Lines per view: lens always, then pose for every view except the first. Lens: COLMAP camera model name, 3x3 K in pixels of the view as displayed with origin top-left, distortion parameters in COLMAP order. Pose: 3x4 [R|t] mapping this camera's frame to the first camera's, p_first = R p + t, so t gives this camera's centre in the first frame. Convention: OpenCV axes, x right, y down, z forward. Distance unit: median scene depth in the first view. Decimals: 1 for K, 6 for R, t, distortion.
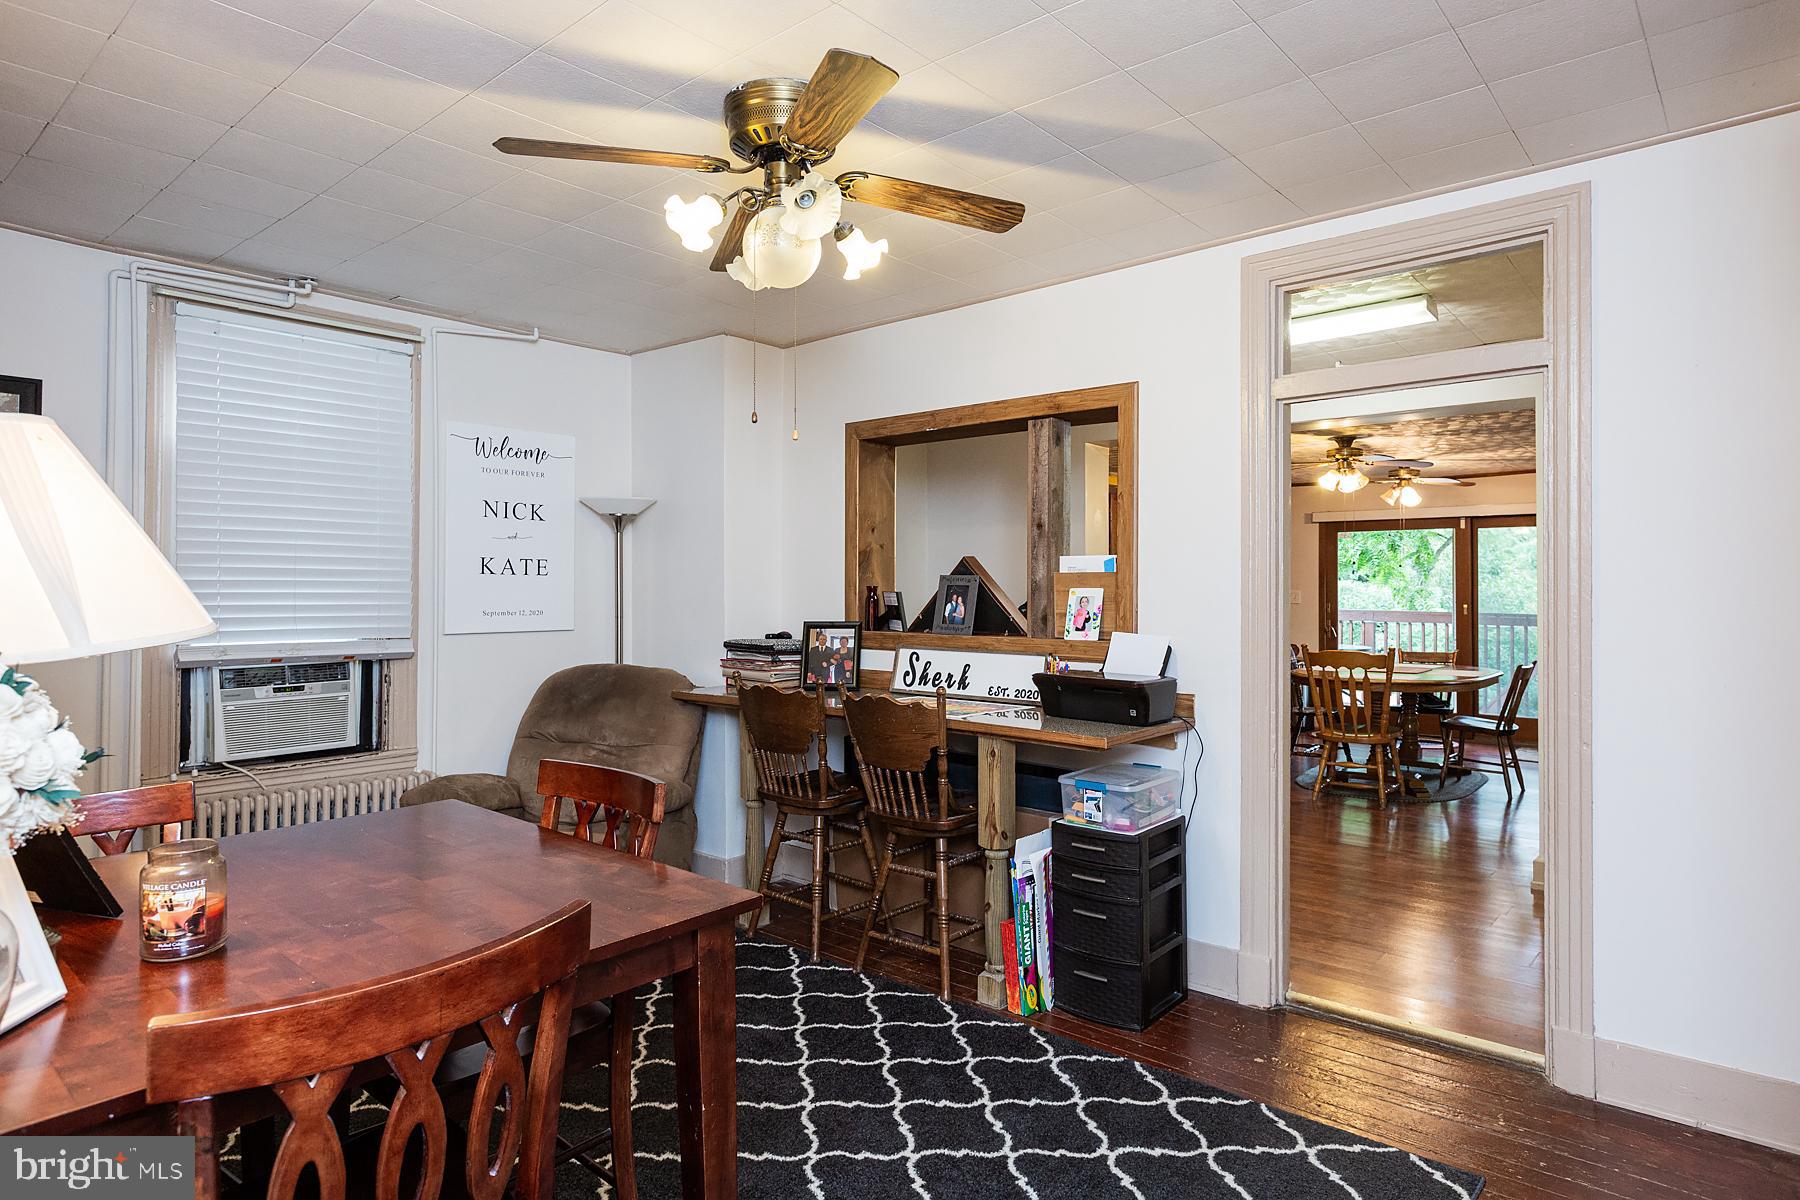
lens RADIAL K [[954.8, 0, 902.1], [0, 954.8, 576.5], [0, 0, 1]] dist [0.002393, 0.000713]
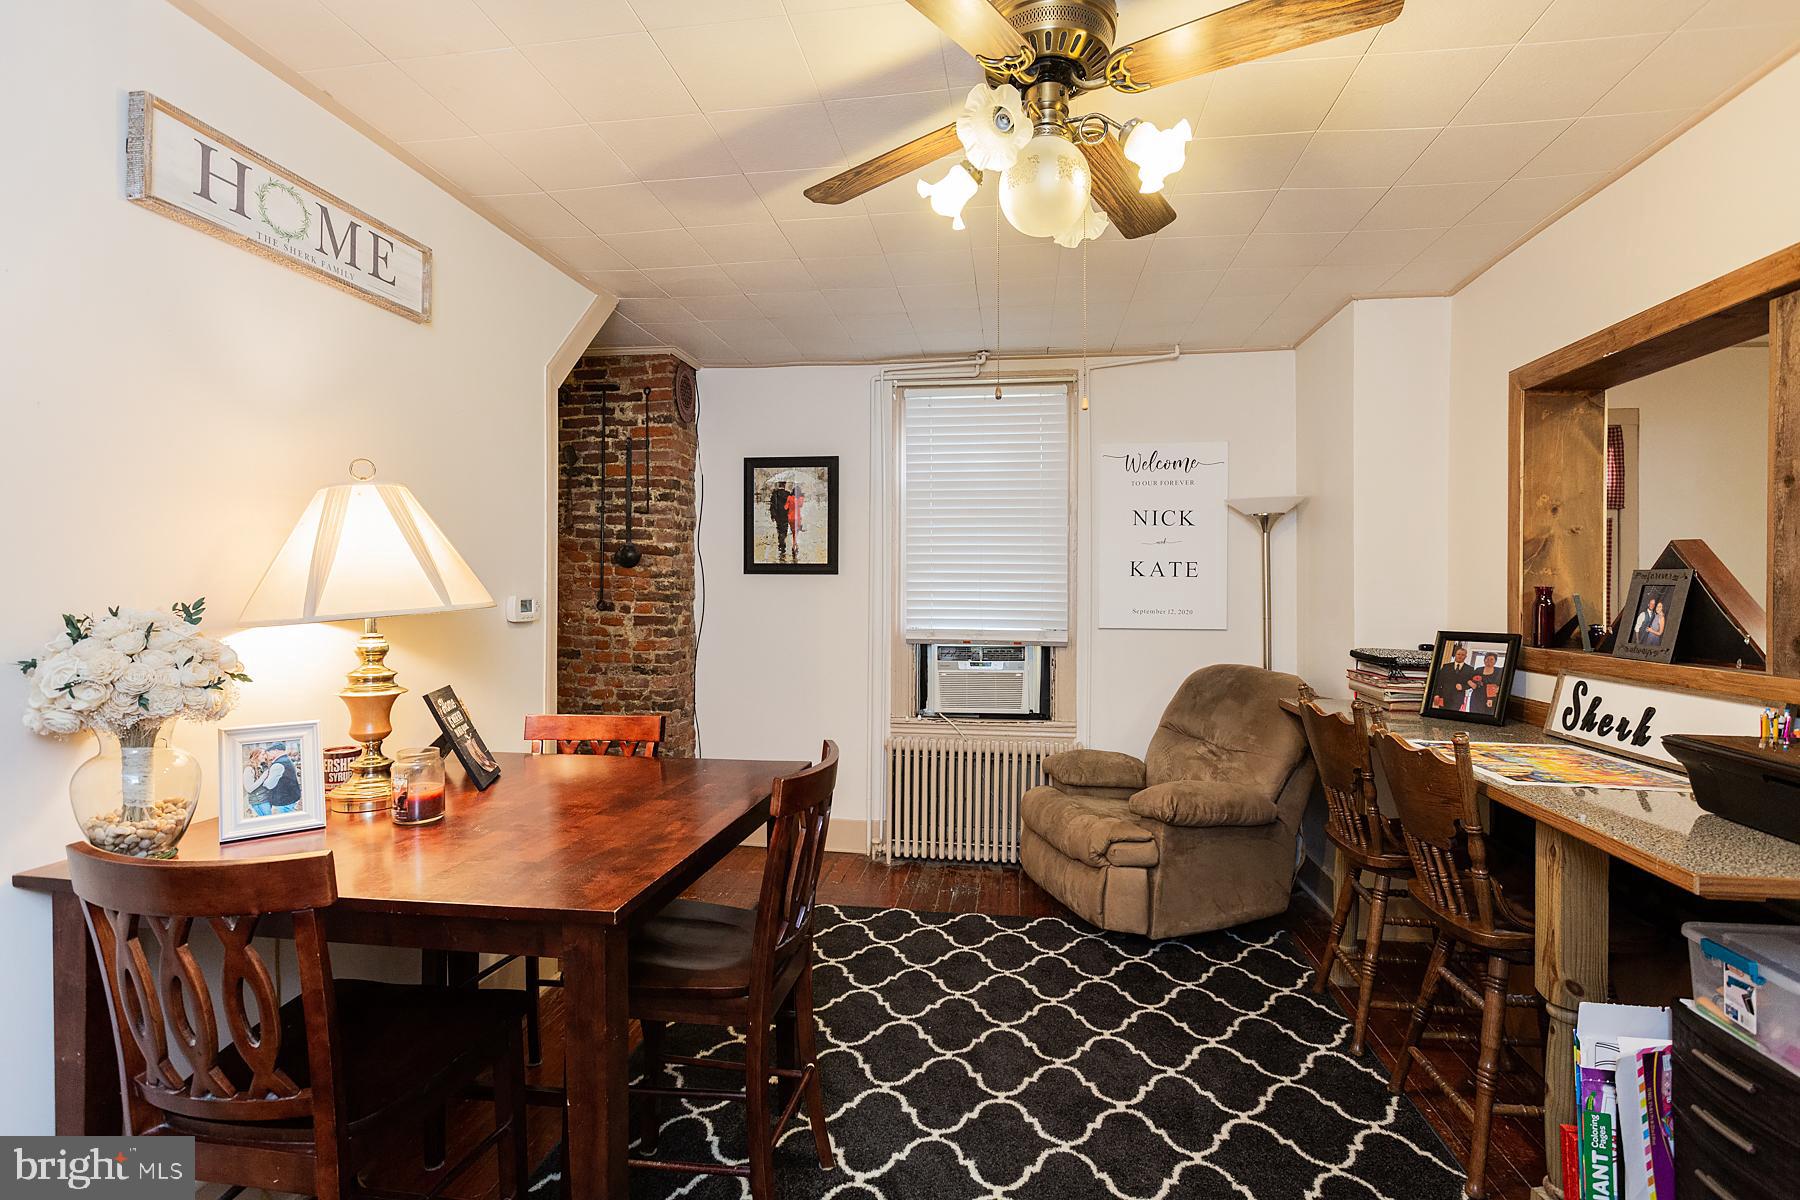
lens RADIAL K [[816.0, 0, 904.5], [0, 816.0, 588.8], [0, 0, 1]] dist [-0.000879, -0.000313]
pose [[0.566434, 0.001613, -0.824105, 0.221099], [0.005732, 0.999966, 0.005897, 0.005533], [0.824087, -0.008064, 0.566406, 0.258698]]
